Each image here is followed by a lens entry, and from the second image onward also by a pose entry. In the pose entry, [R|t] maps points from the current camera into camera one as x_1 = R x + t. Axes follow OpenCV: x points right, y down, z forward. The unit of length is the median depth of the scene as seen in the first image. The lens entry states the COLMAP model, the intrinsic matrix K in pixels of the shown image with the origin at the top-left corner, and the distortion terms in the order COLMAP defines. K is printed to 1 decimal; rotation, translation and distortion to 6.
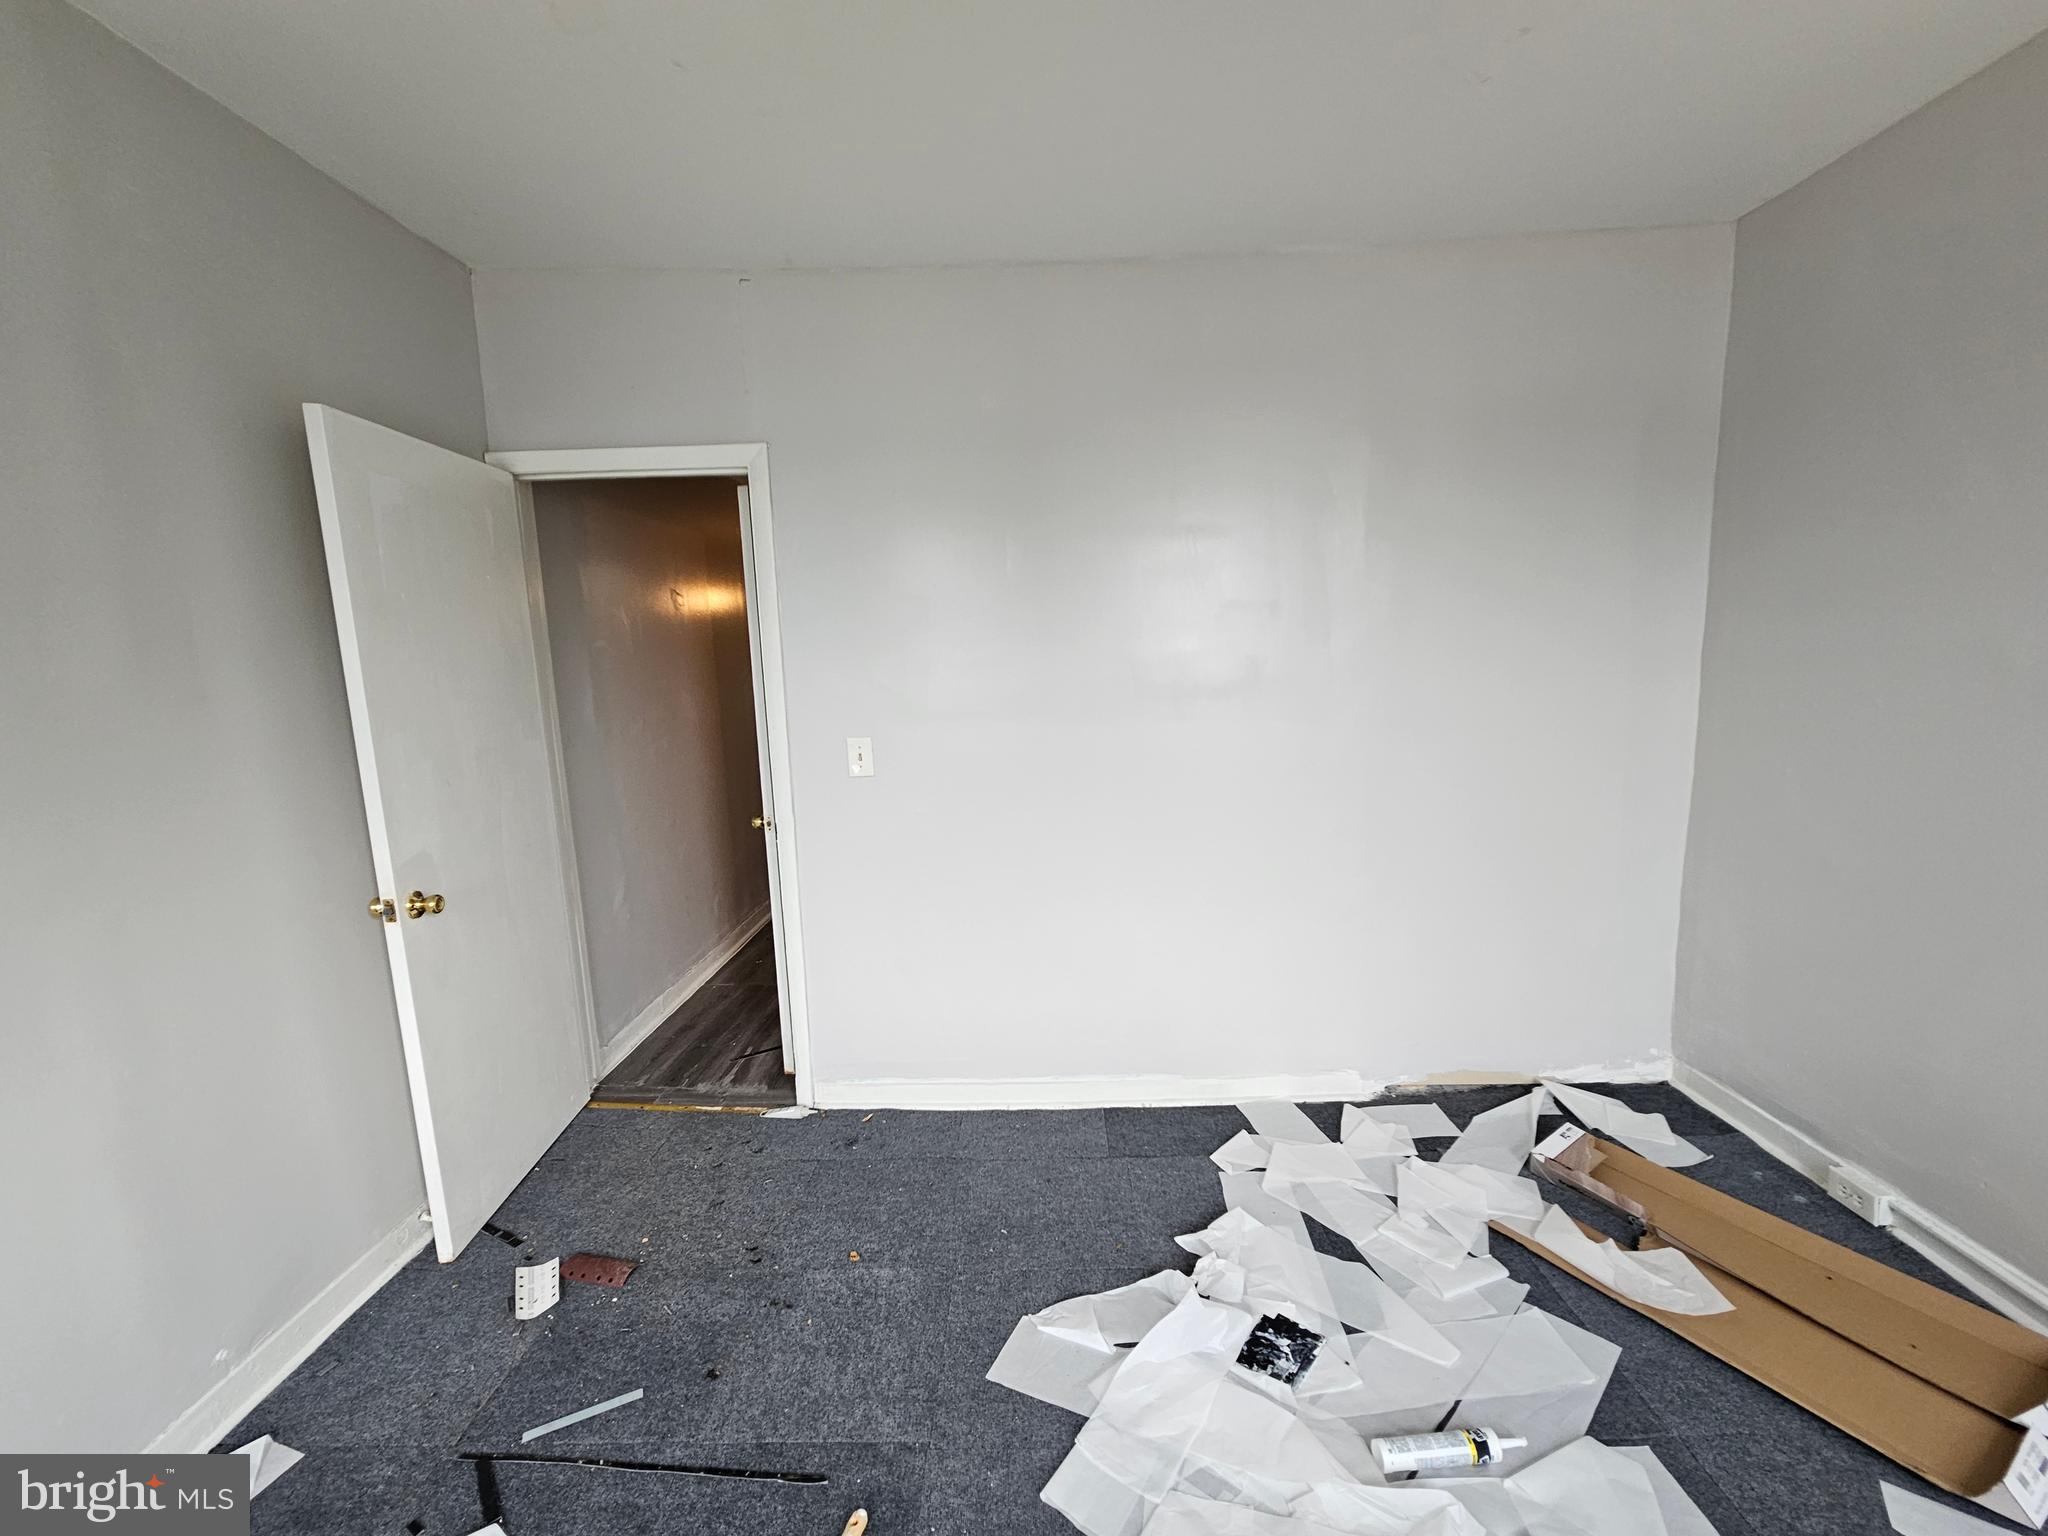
lens RADIAL K [[836.4, 0, 1024.7], [0, 836.4, 774.0], [0, 0, 1]] dist [-0.004928, 0.002012]
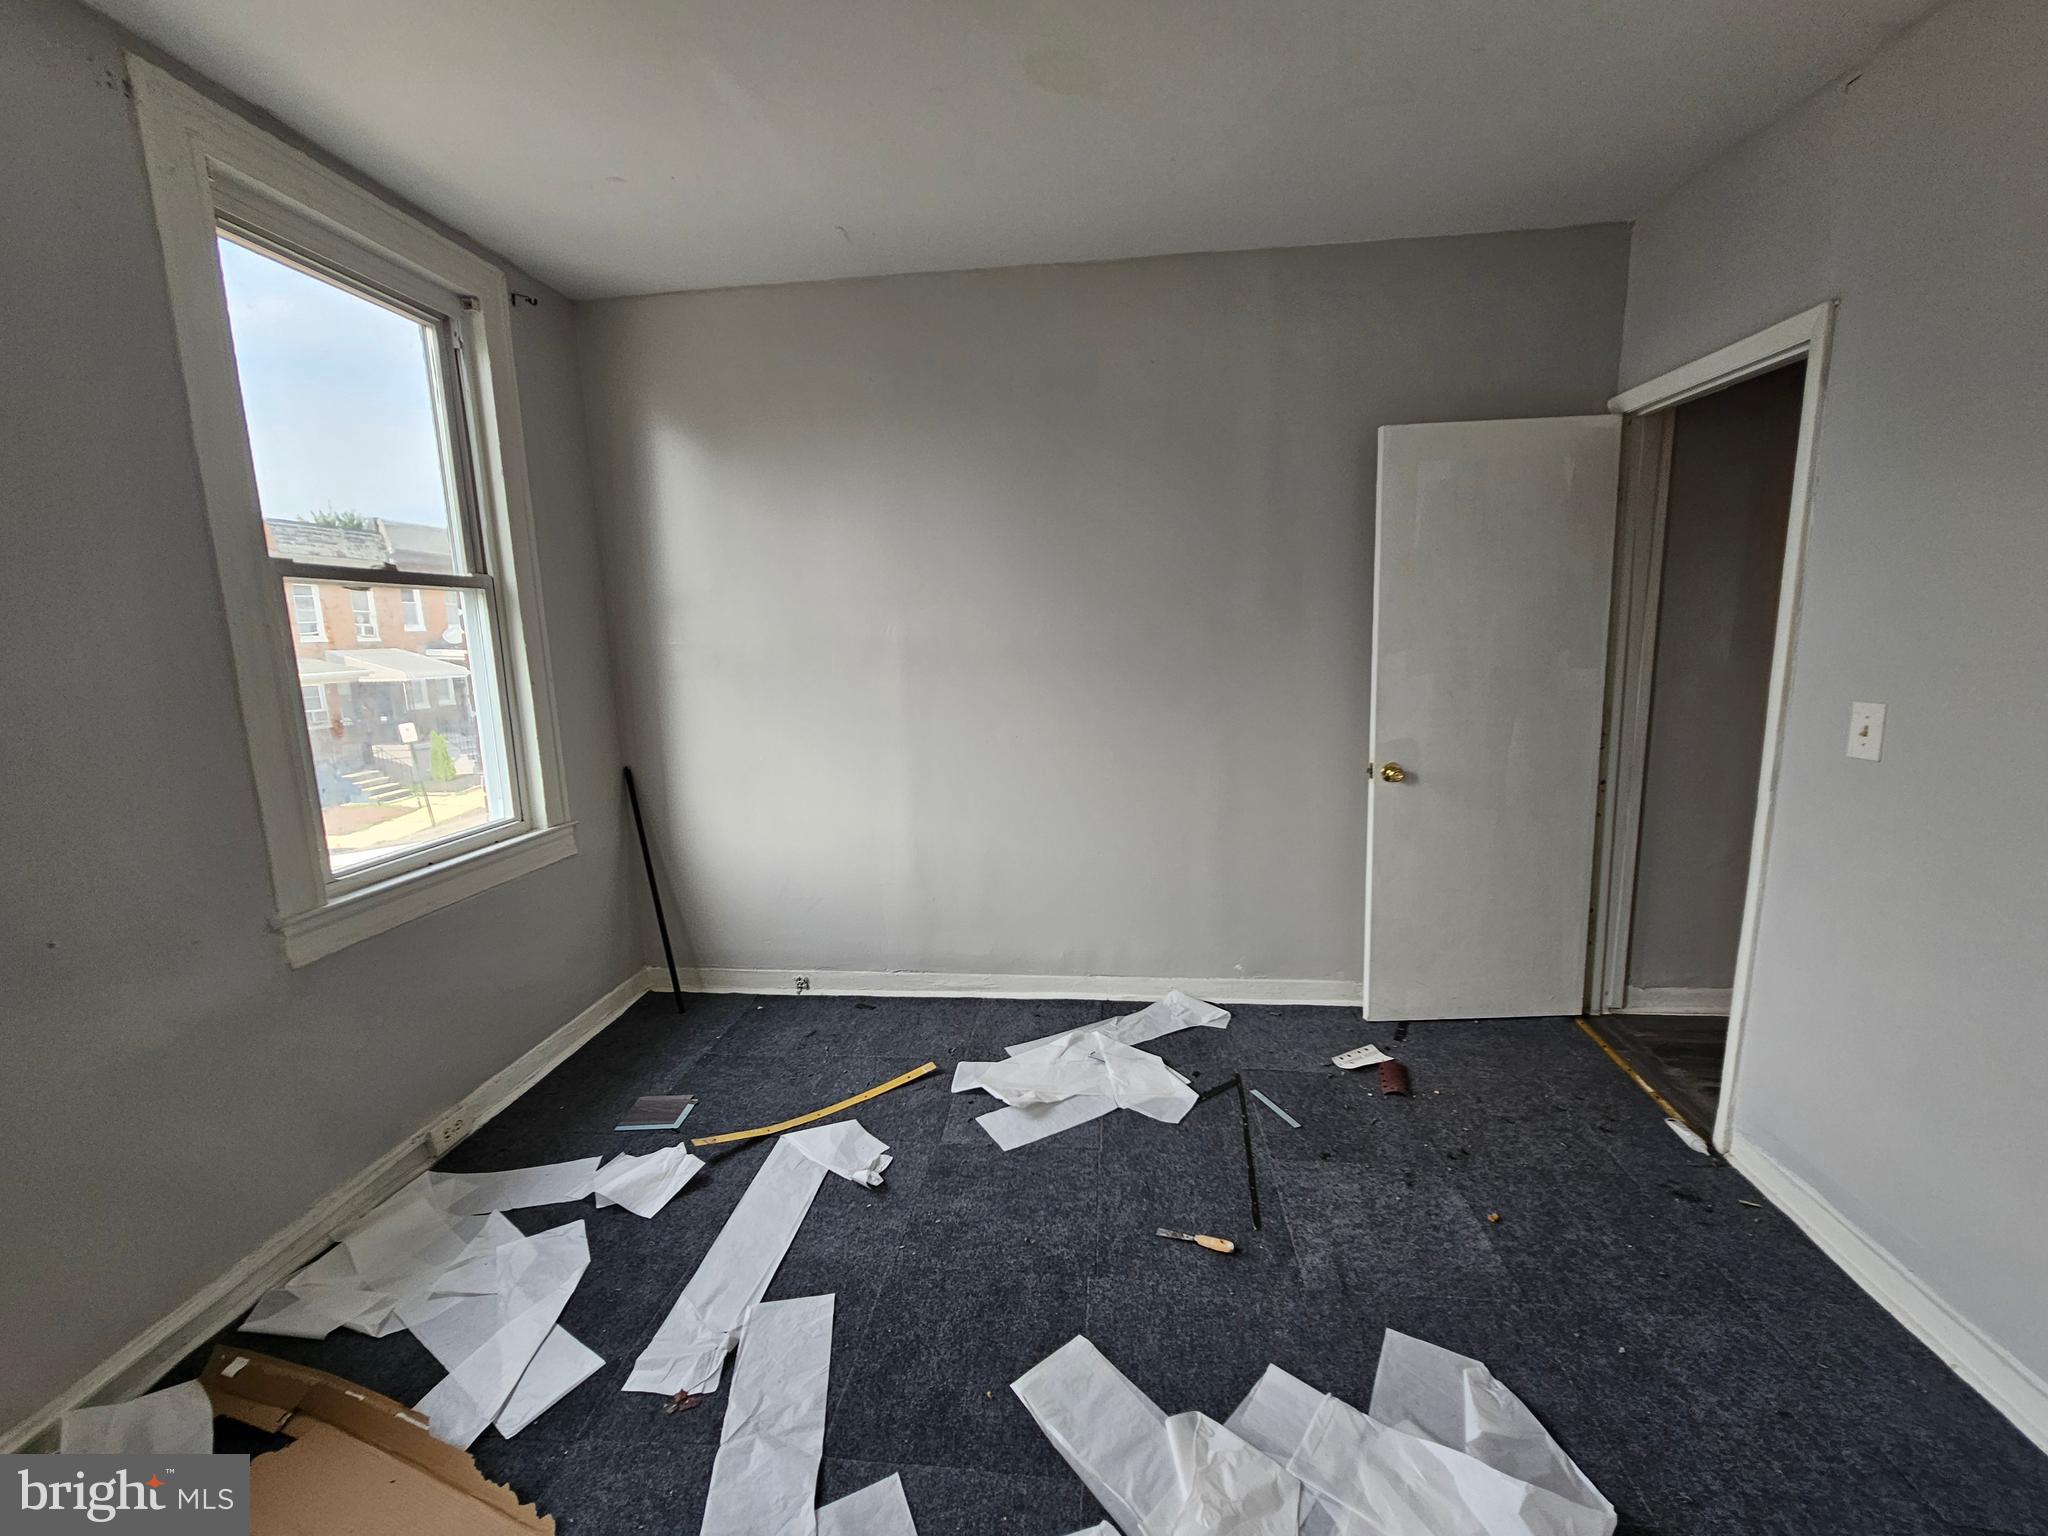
lens RADIAL K [[836.4, 0, 1024.7], [0, 836.4, 765.5], [0, 0, 1]] dist [-0.004928, 0.002012]
pose [[-0.083771, 0.193661, -0.977486, 0.853272], [-0.108250, 0.973360, 0.202120, -0.090178], [0.990588, 0.122744, -0.060575, 0.559925]]
